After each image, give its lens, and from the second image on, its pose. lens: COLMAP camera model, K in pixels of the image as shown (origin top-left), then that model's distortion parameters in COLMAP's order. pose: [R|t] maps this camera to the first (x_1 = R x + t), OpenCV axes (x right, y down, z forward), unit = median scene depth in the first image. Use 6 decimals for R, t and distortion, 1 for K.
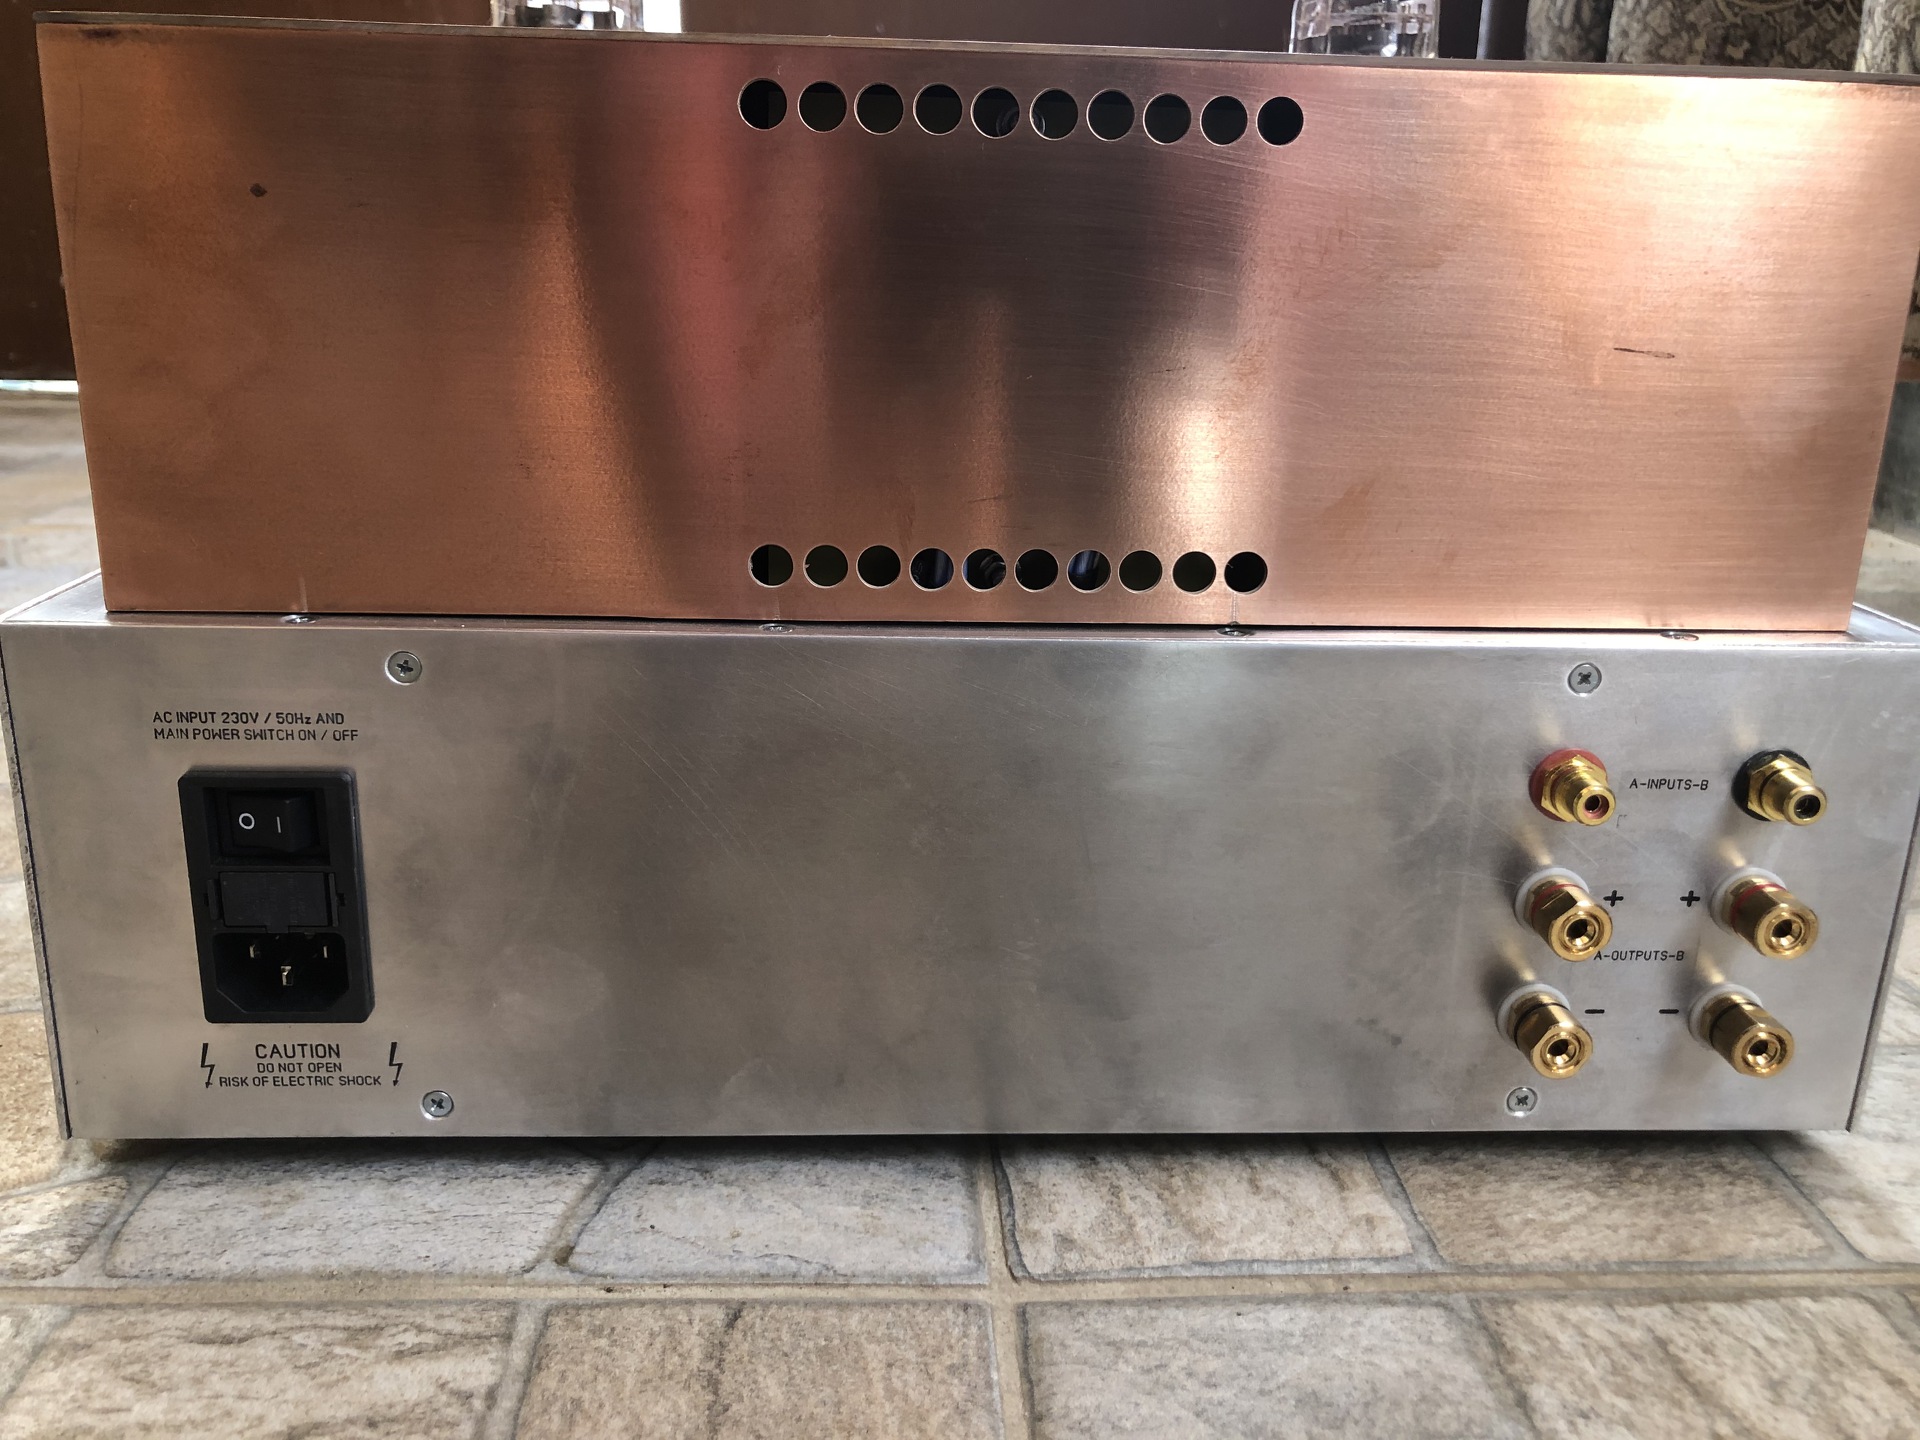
lens RADIAL K [[1564.2, 0, 959.1], [0, 1564.2, 704.6], [0, 0, 1]] dist [0.001556, 0.010124]
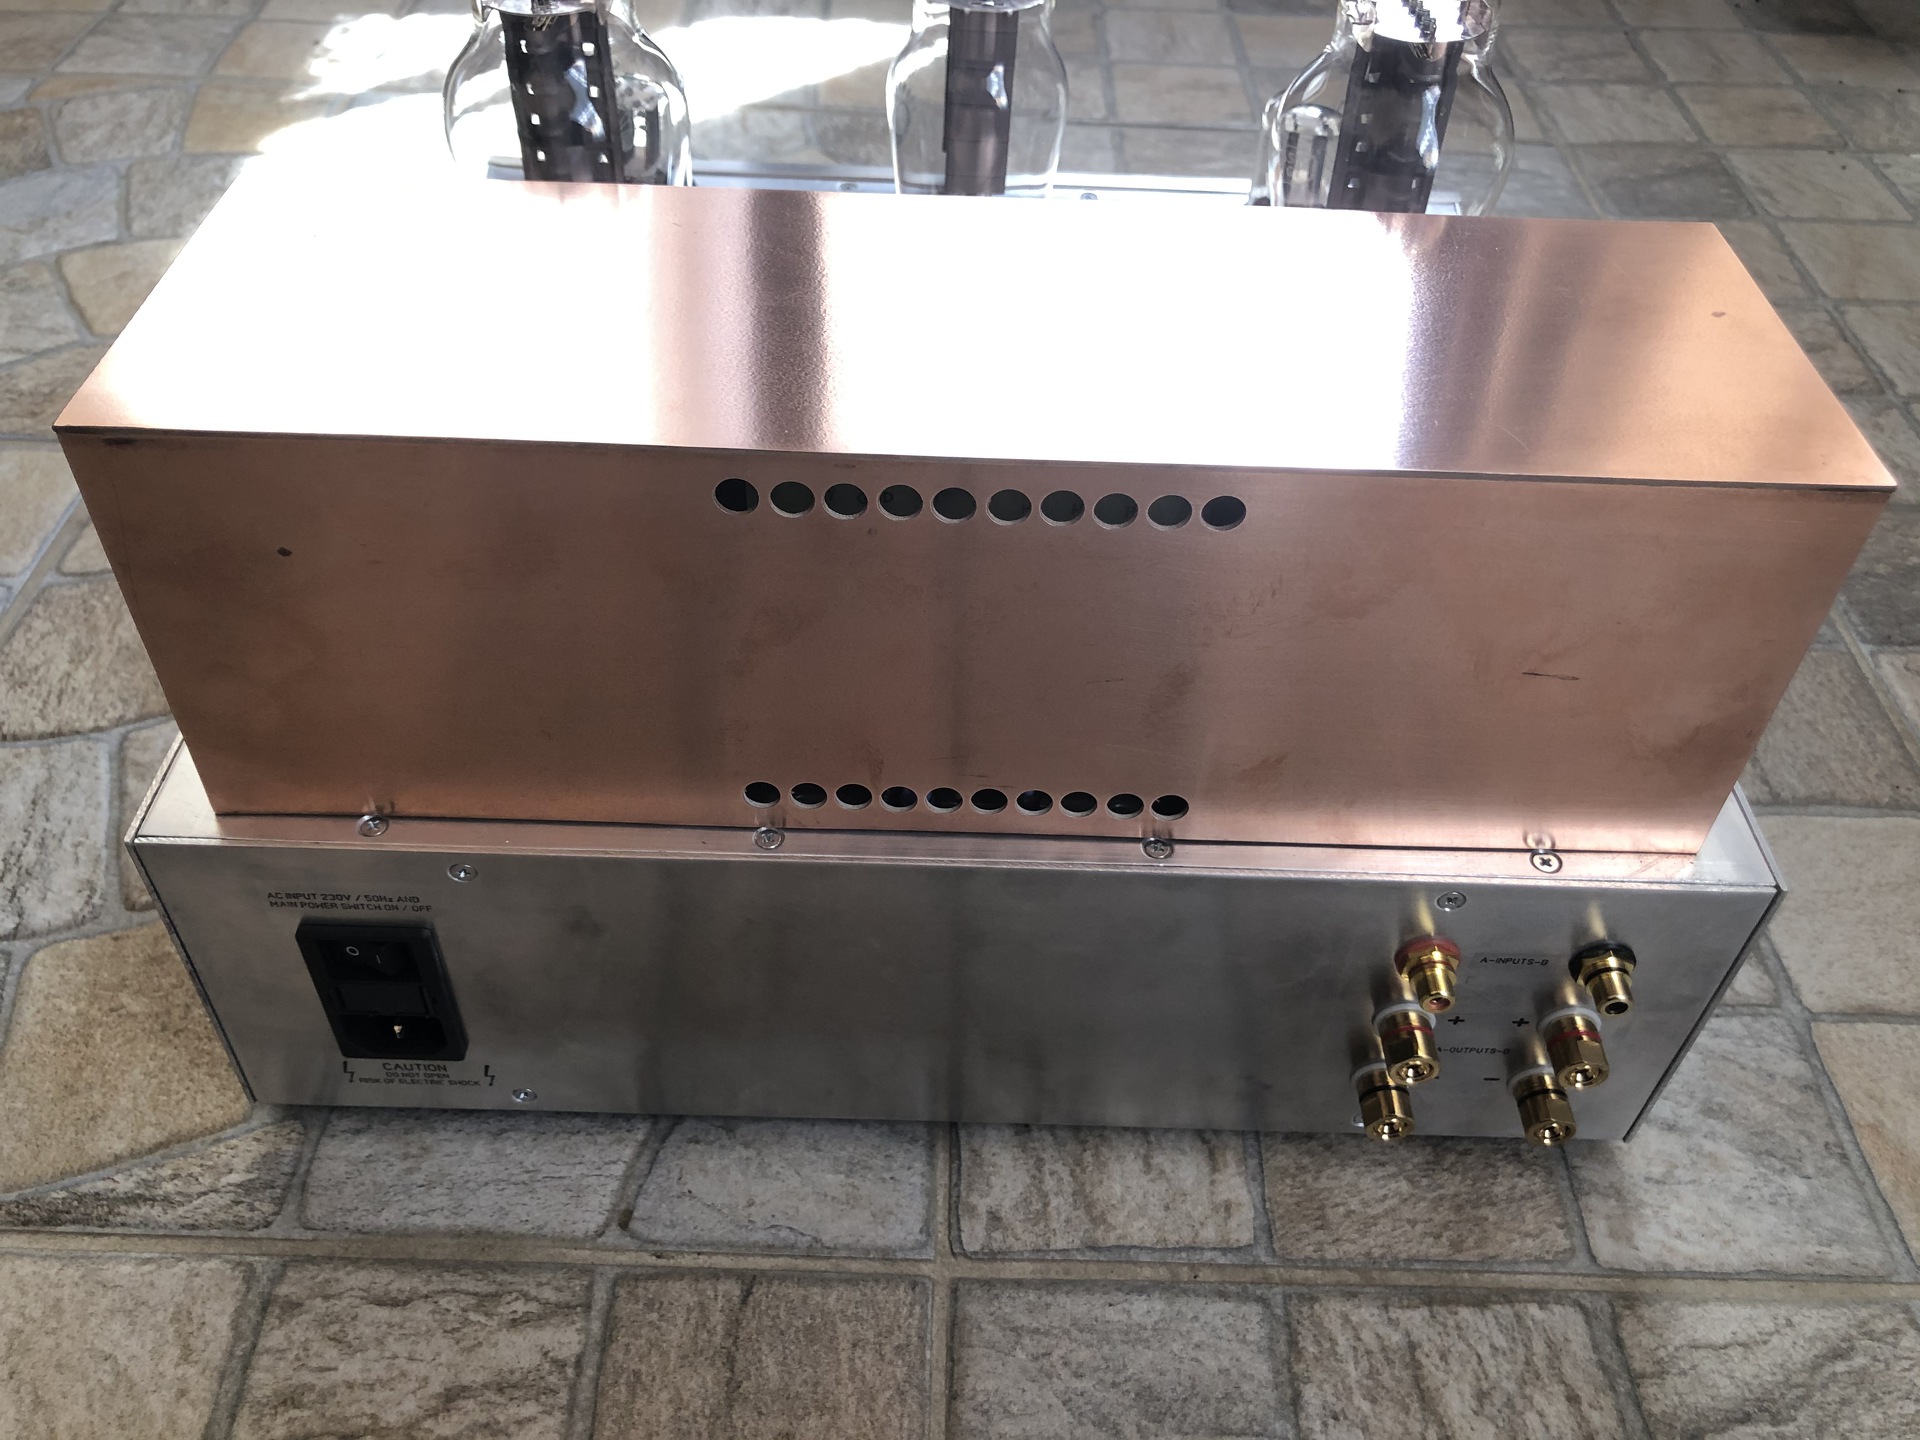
lens RADIAL K [[1544.1, 0, 955.8], [0, 1544.1, 725.2], [0, 0, 1]] dist [-0.003816, 0.012527]
pose [[0.997862, 0.051370, -0.040411, 0.067746], [-0.028125, 0.895592, 0.443986, -0.637423], [0.059000, -0.441900, 0.895122, -0.001661]]
